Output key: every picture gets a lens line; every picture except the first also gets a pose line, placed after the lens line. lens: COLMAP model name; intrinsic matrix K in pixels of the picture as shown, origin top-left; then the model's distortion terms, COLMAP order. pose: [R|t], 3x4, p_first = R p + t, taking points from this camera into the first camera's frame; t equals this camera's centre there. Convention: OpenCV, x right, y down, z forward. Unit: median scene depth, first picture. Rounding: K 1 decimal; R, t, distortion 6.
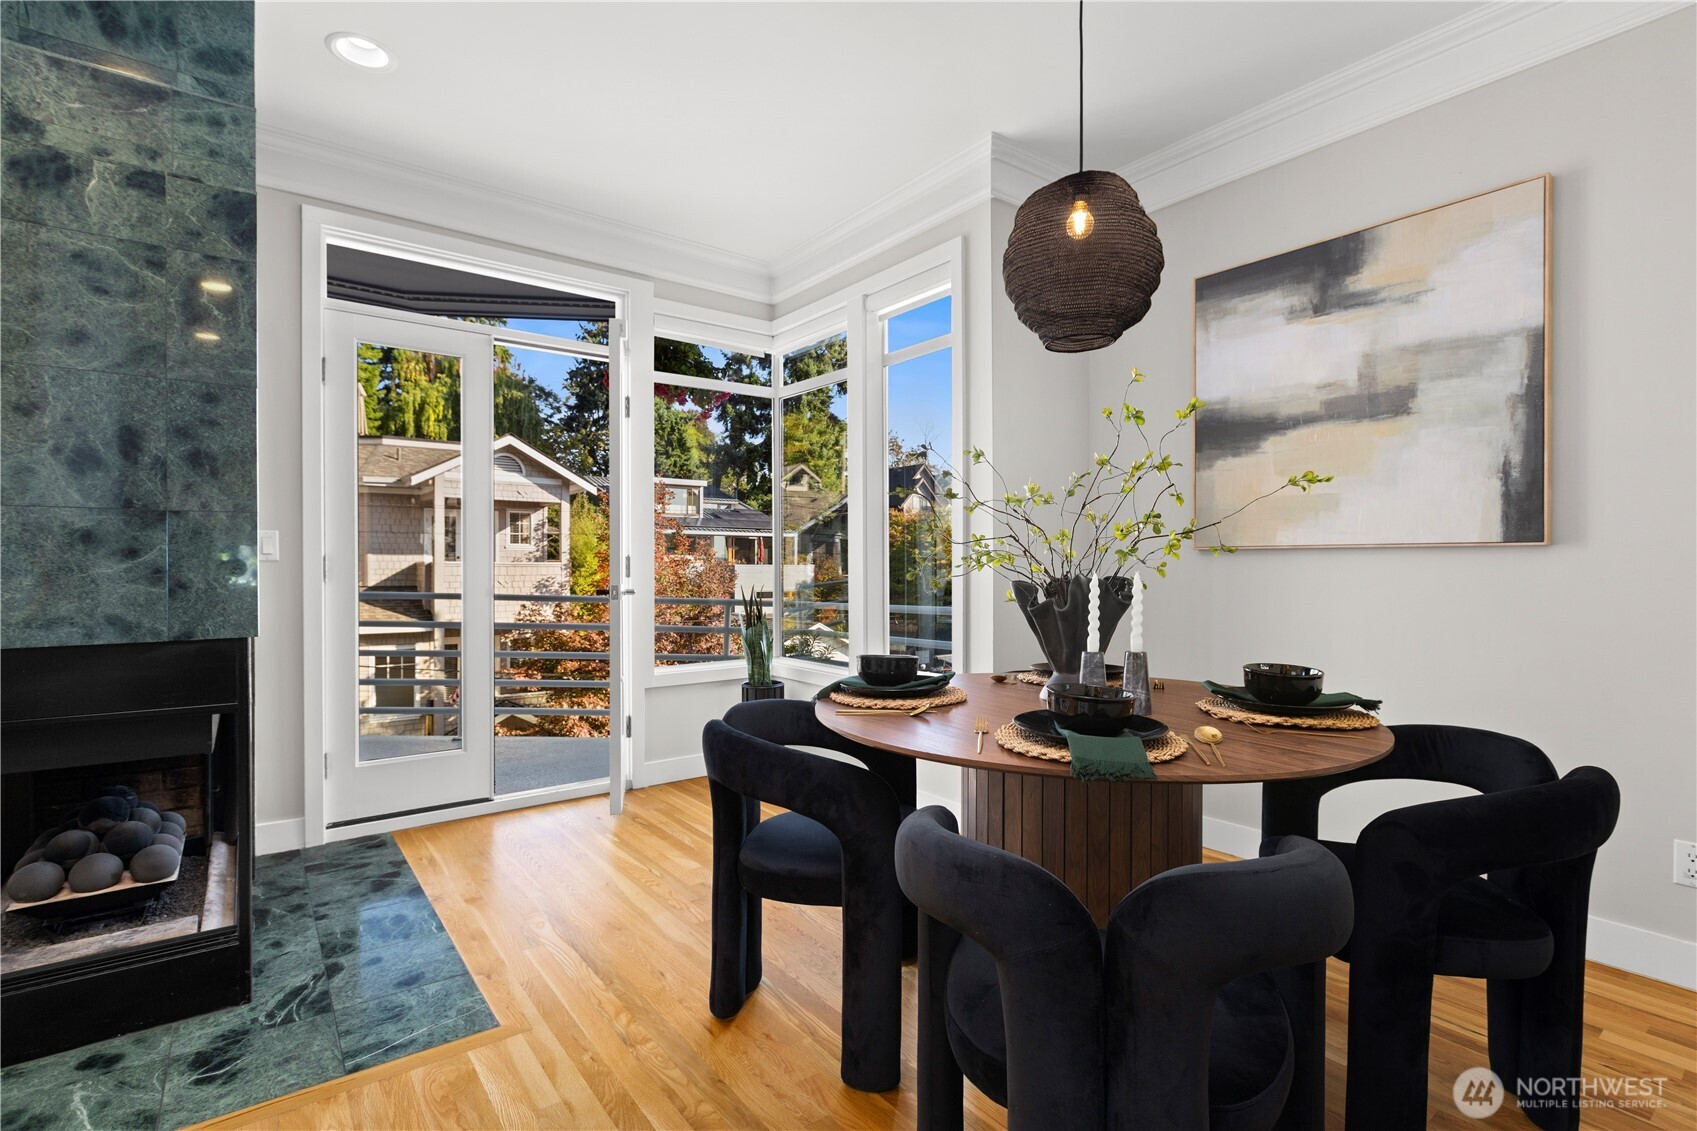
lens RADIAL K [[795.6, 0, 843.4], [0, 795.6, 566.4], [0, 0, 1]] dist [-0.003027, -0.000833]
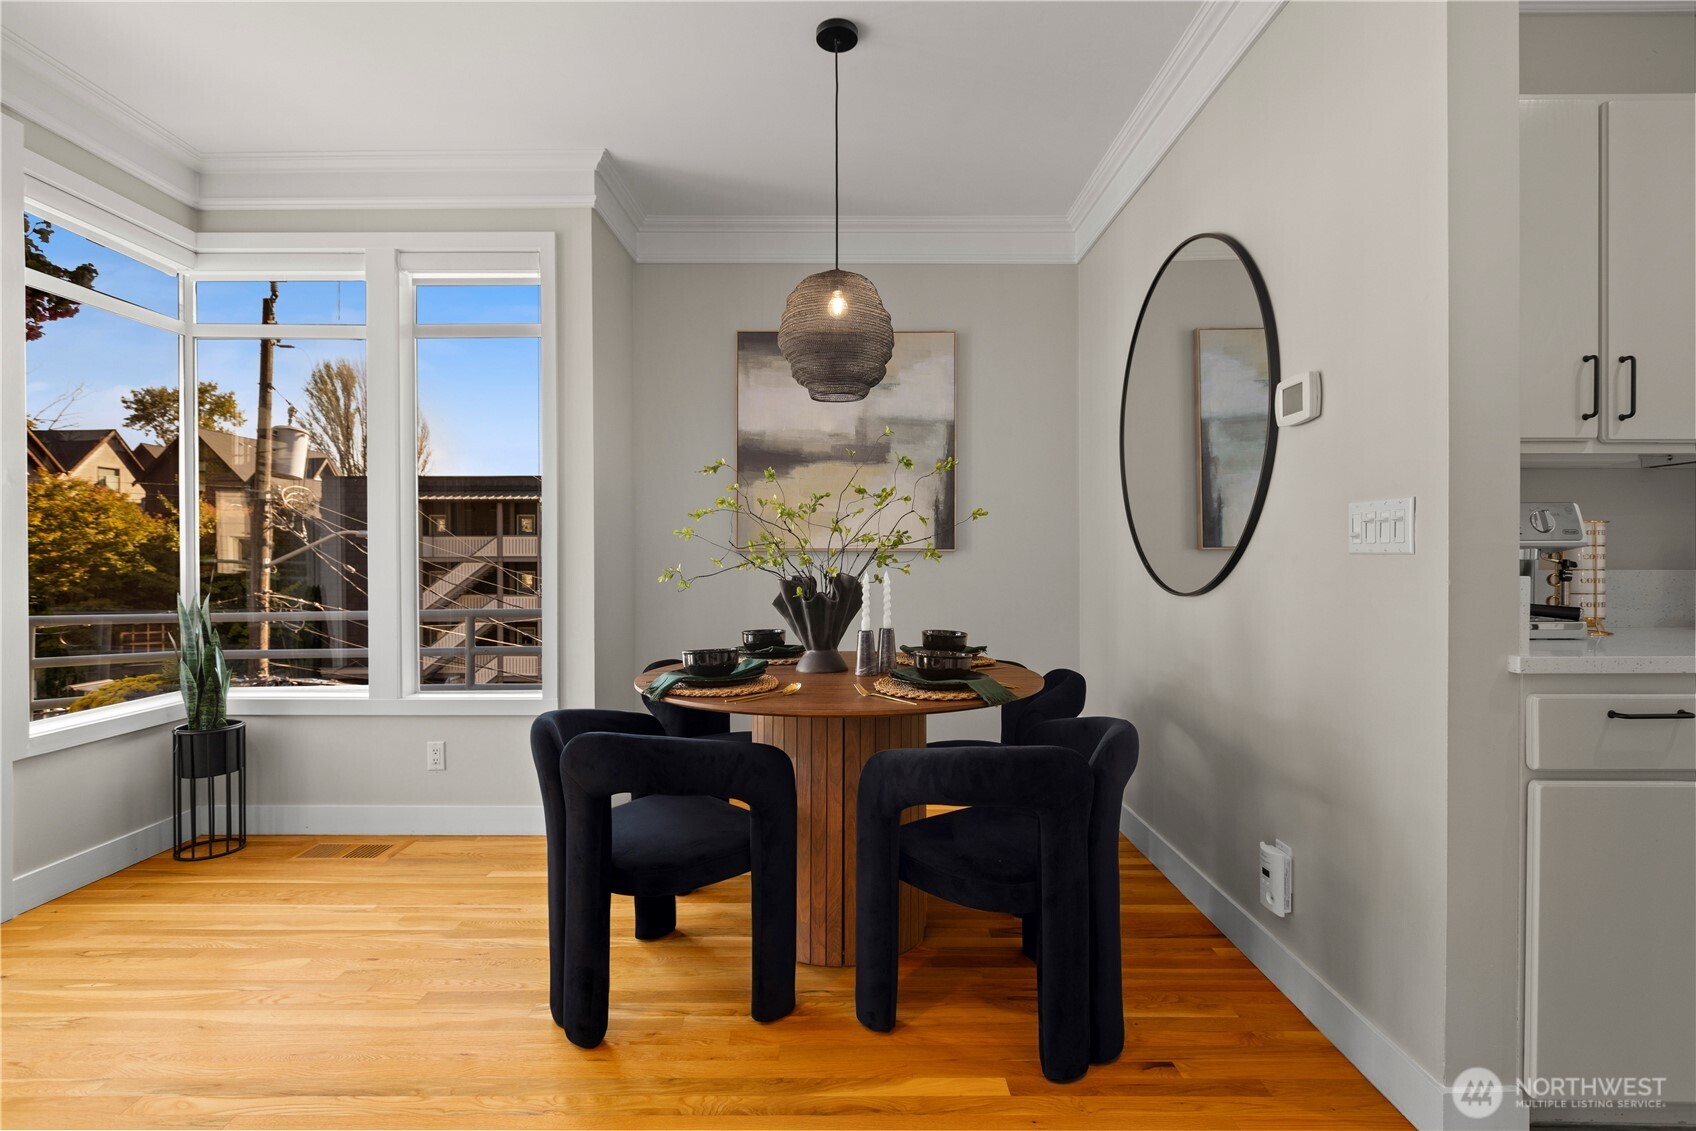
lens RADIAL K [[795.2, 0, 851.5], [0, 795.2, 560.6], [0, 0, 1]] dist [-0.003027, -0.000833]
pose [[0.605441, -0.004495, 0.795877, -0.577542], [0.002093, 0.999990, 0.004055, -0.012810], [-0.795887, -0.000789, 0.605444, 0.145287]]
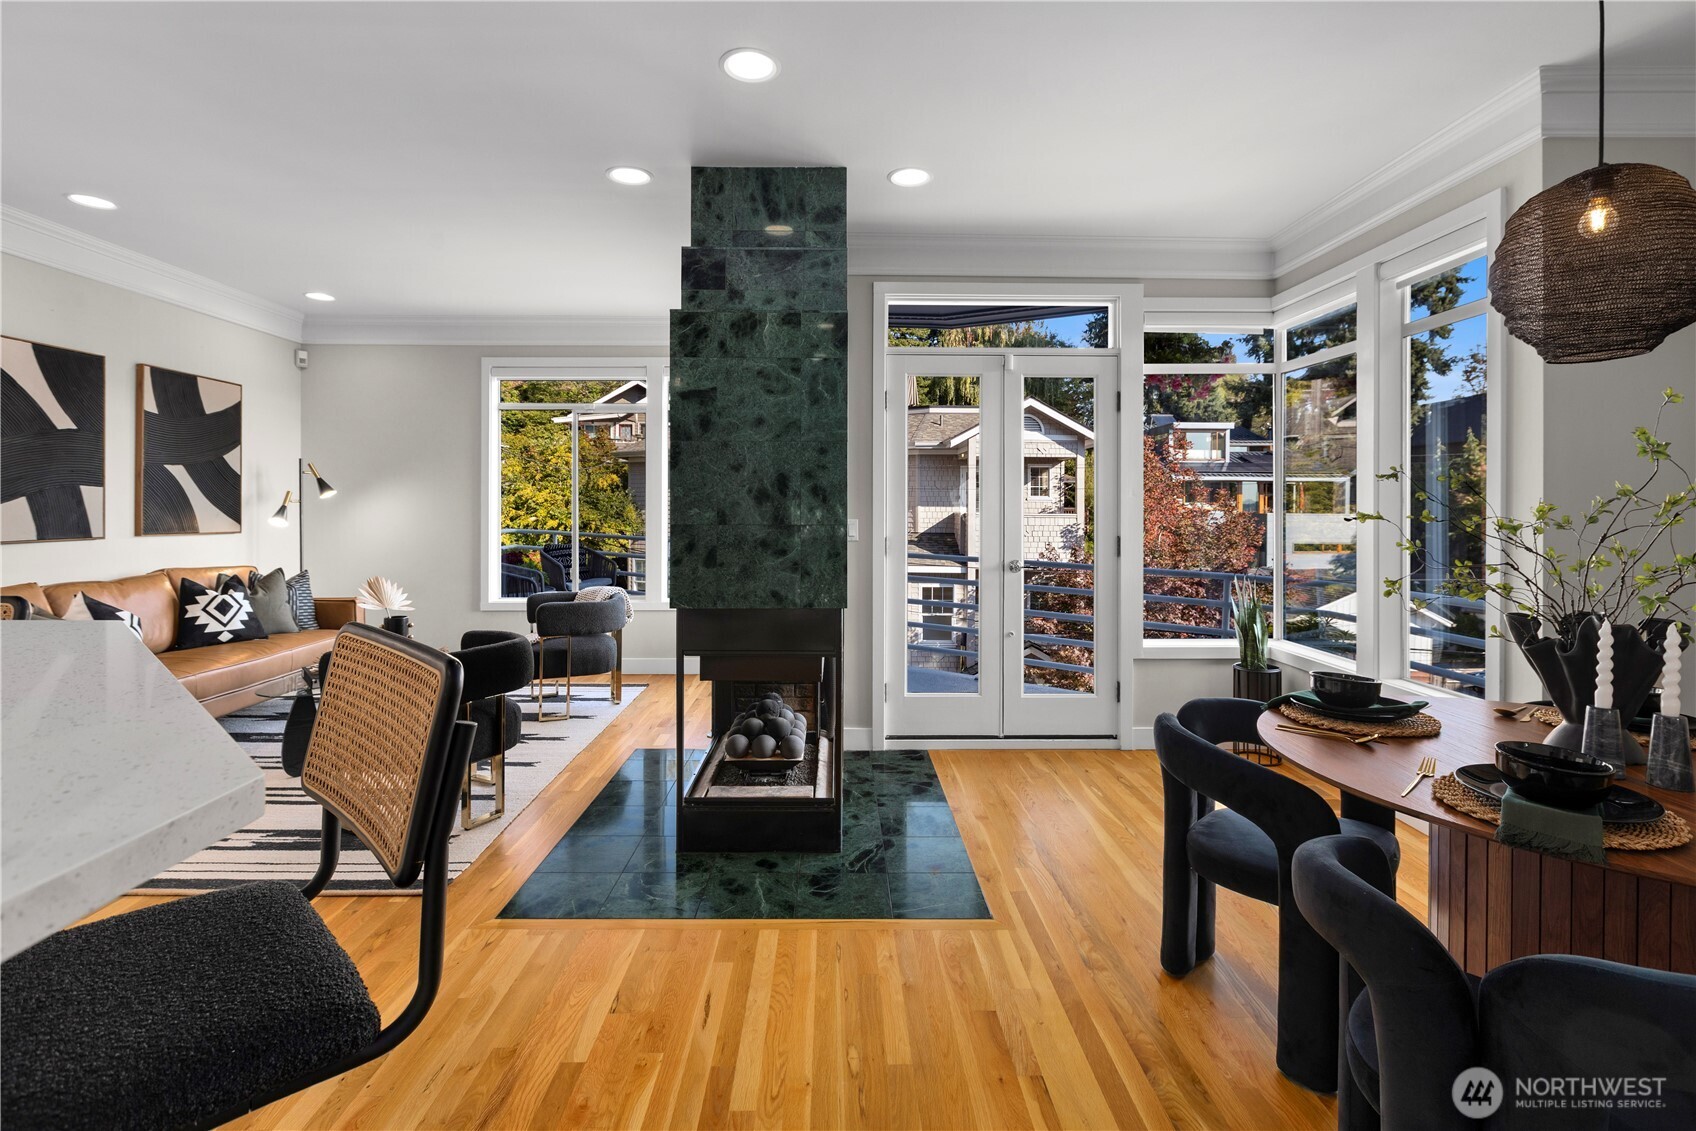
lens RADIAL K [[783.9, 0, 847.4], [0, 783.9, 512.0], [0, 0, 1]] dist [0.001388, -0.000128]
pose [[0.807811, 0.007250, -0.589397, 0.109081], [-0.006482, 0.999973, 0.003416, -0.081532], [0.589406, 0.001061, 0.807837, -0.158307]]
